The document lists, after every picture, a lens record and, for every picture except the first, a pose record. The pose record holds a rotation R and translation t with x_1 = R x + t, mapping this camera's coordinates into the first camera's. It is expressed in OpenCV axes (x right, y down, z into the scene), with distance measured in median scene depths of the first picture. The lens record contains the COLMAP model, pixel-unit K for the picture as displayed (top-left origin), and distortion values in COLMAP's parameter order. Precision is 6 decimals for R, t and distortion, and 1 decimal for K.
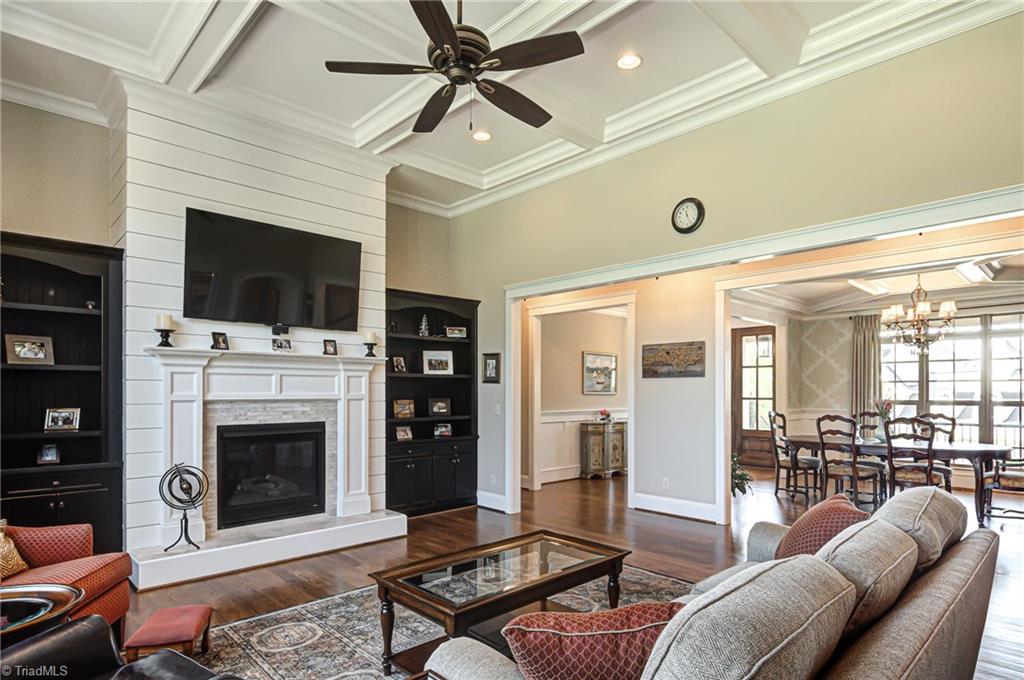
lens RADIAL K [[561.5, 0, 515.4], [0, 561.5, 391.9], [0, 0, 1]] dist [0.000088, -0.000393]
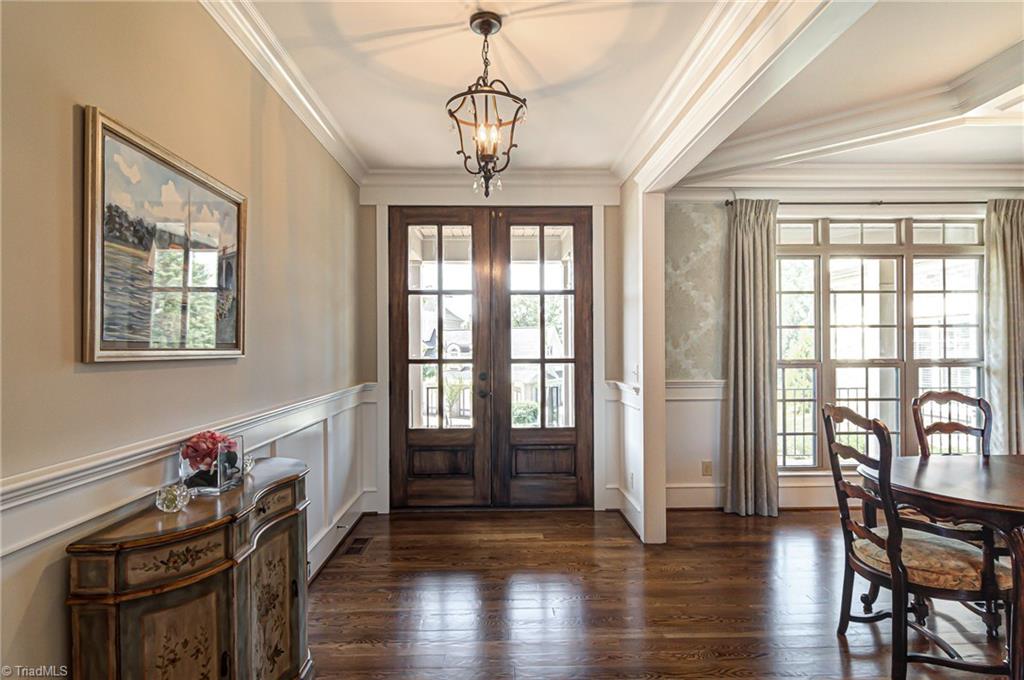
lens RADIAL K [[546.9, 0, 512.0], [0, 546.9, 340.0], [0, 0, 1]] dist [0.002094, -0.000791]
pose [[0.670717, 0.005504, 0.741692, 0.085432], [0.007780, 0.999865, -0.014456, 0.000907], [-0.741672, 0.015466, 0.670584, 0.797295]]
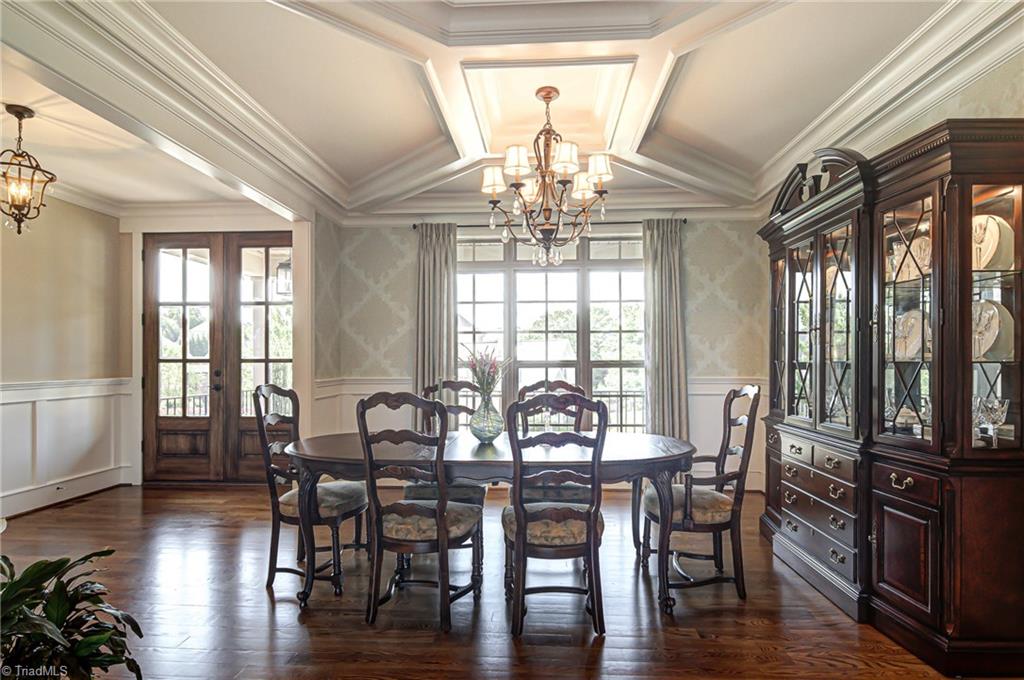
lens RADIAL K [[548.2, 0, 515.1], [0, 548.2, 347.6], [0, 0, 1]] dist [0.001964, -0.001436]
pose [[0.730828, 0.013061, 0.682437, 0.267511], [0.003230, 0.999740, -0.022592, 0.013371], [-0.682554, 0.018715, 0.730595, 0.485027]]
